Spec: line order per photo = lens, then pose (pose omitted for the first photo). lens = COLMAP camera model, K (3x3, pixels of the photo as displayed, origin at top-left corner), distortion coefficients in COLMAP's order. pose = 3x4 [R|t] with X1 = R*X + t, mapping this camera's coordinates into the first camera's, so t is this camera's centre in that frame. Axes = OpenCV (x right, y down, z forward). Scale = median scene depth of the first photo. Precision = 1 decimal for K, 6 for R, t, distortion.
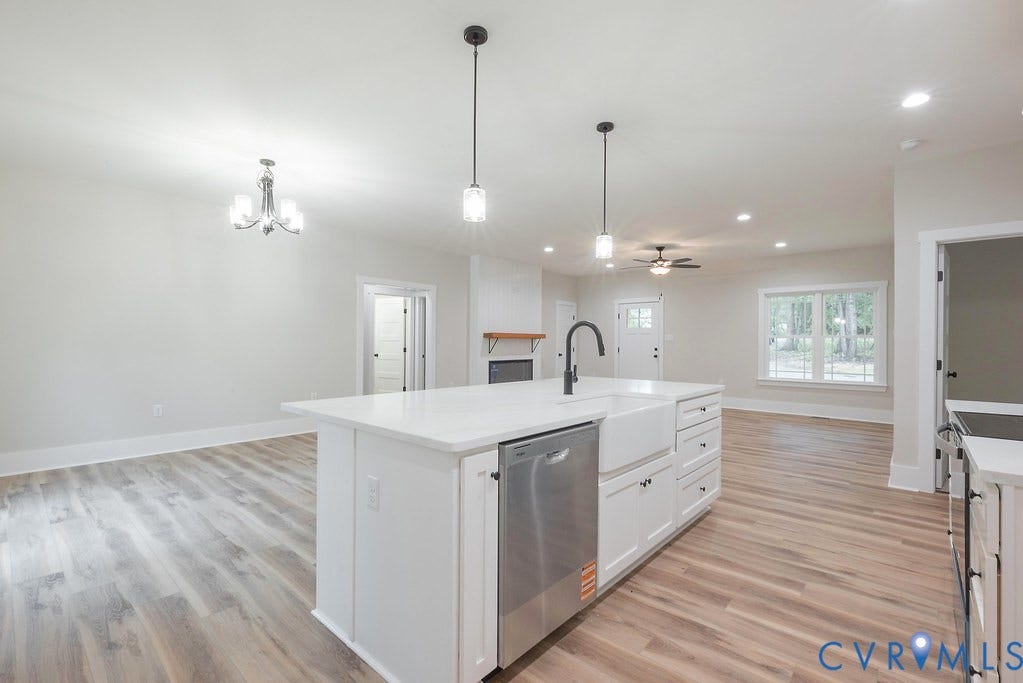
lens RADIAL K [[461.1, 0, 511.5], [0, 461.1, 341.5], [0, 0, 1]] dist [0.003769, 0.000692]
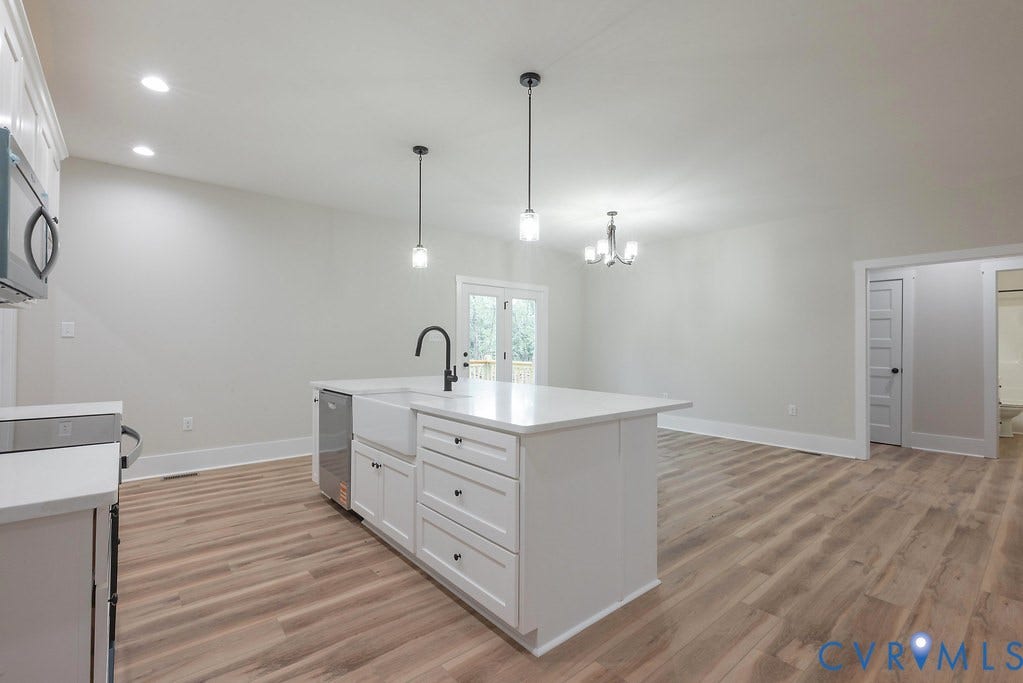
lens RADIAL K [[461.1, 0, 511.5], [0, 461.1, 341.5], [0, 0, 1]] dist [0.003769, 0.000692]
pose [[-0.150031, -0.013176, -0.988593, 1.291237], [-0.006427, 0.999903, -0.012351, 0.005895], [0.988660, 0.004500, -0.150101, 1.401395]]
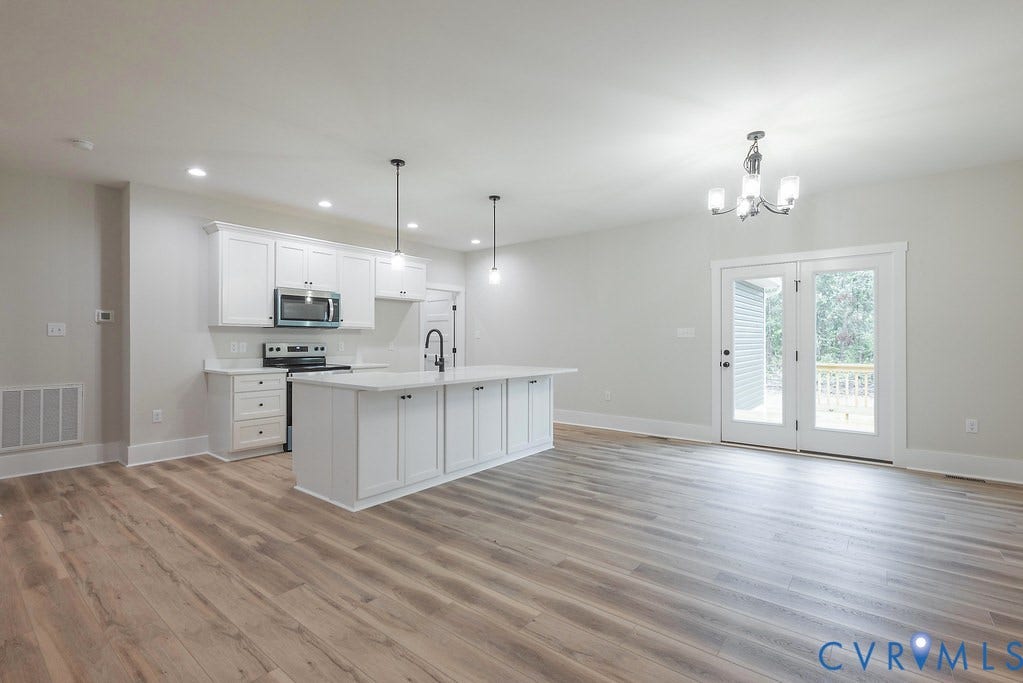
lens RADIAL K [[461.1, 0, 511.5], [0, 461.1, 341.5], [0, 0, 1]] dist [0.003769, 0.000692]
pose [[-0.999112, -0.005081, -0.041833, -0.033184], [-0.005474, 0.999942, 0.009269, -0.012884], [0.041784, 0.009490, -0.999082, 2.832938]]
